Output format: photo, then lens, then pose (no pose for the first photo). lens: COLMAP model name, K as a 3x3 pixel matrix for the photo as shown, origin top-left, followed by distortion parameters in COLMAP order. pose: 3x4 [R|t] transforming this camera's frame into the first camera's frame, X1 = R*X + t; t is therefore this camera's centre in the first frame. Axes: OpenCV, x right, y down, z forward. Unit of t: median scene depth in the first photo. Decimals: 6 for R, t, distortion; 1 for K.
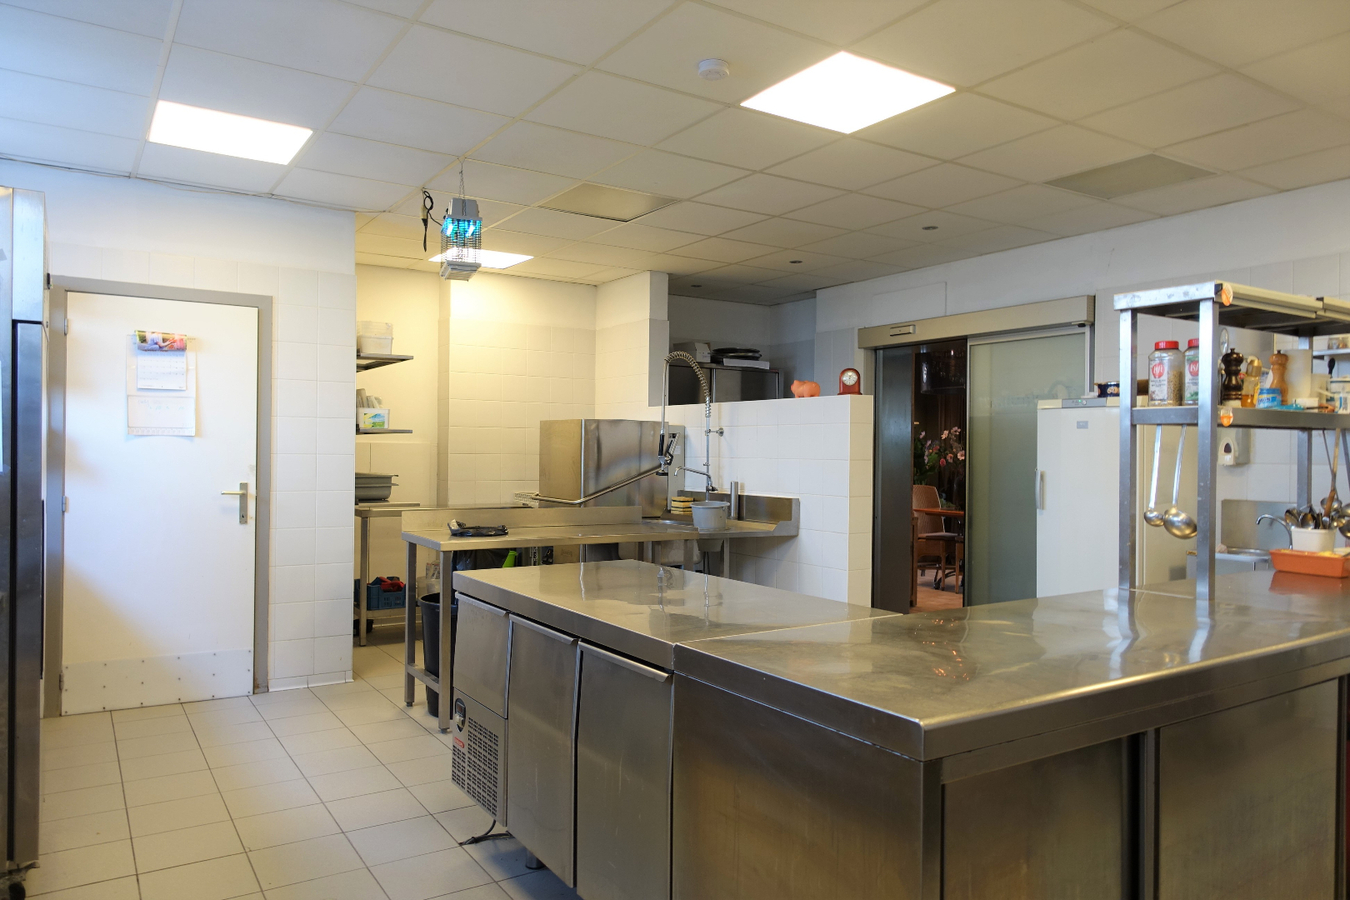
lens RADIAL K [[941.6, 0, 677.8], [0, 941.6, 449.7], [0, 0, 1]] dist [0.007772, -0.003731]
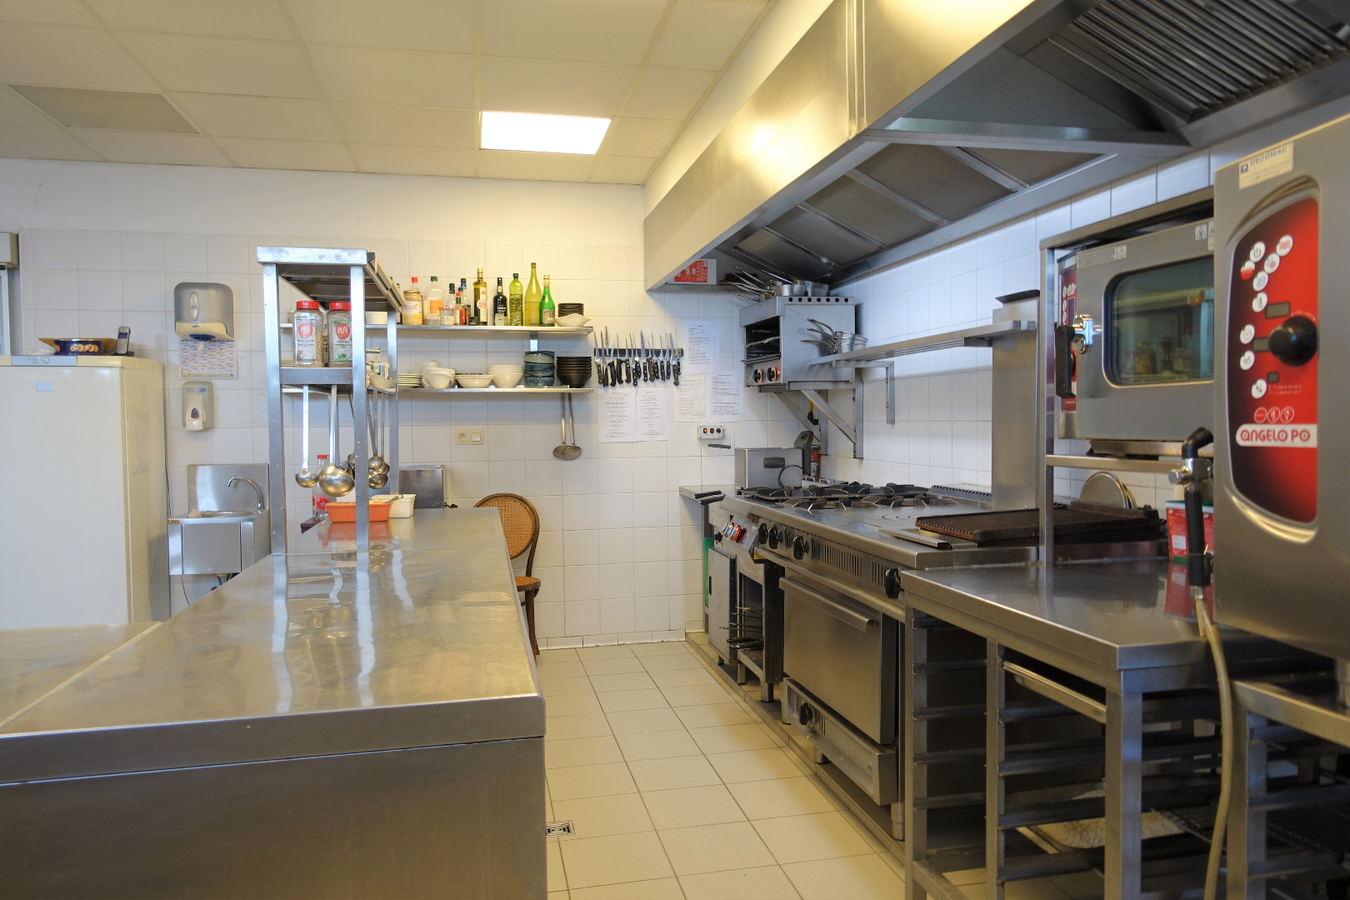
lens RADIAL K [[941.6, 0, 676.9], [0, 941.6, 447.9], [0, 0, 1]] dist [0.007772, -0.003731]
pose [[0.355223, -0.039845, 0.933932, -0.281932], [0.013410, 0.999206, 0.037529, 0.007648], [-0.934685, -0.000807, 0.355475, 0.280699]]
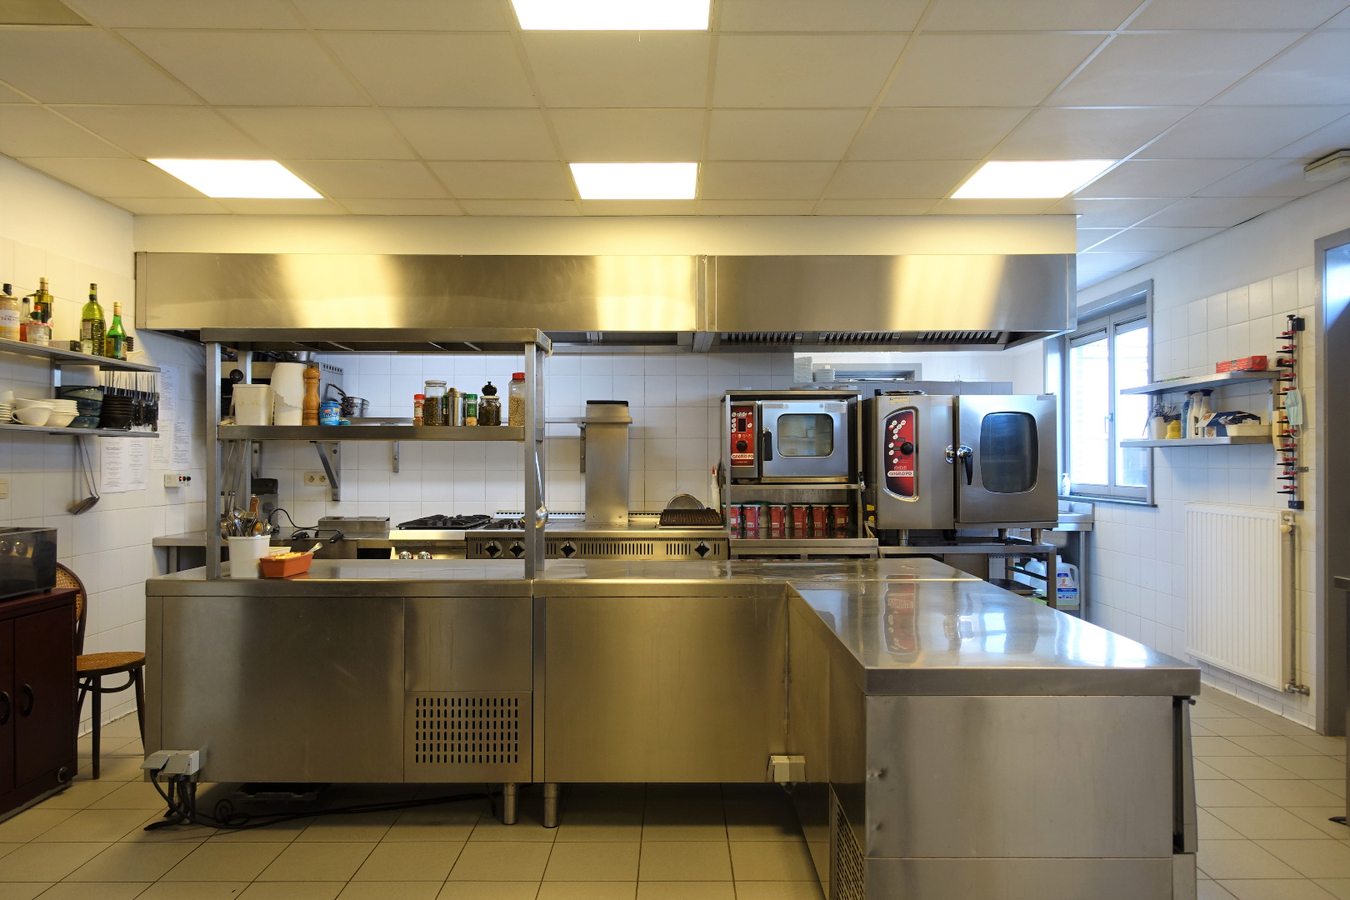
lens RADIAL K [[941.6, 0, 674.9], [0, 941.6, 454.7], [0, 0, 1]] dist [0.007772, -0.003731]
pose [[-0.840711, -0.003286, 0.541474, -0.307924], [-0.007408, 0.999958, -0.005433, 0.003585], [-0.541434, -0.008578, -0.840700, 1.225852]]
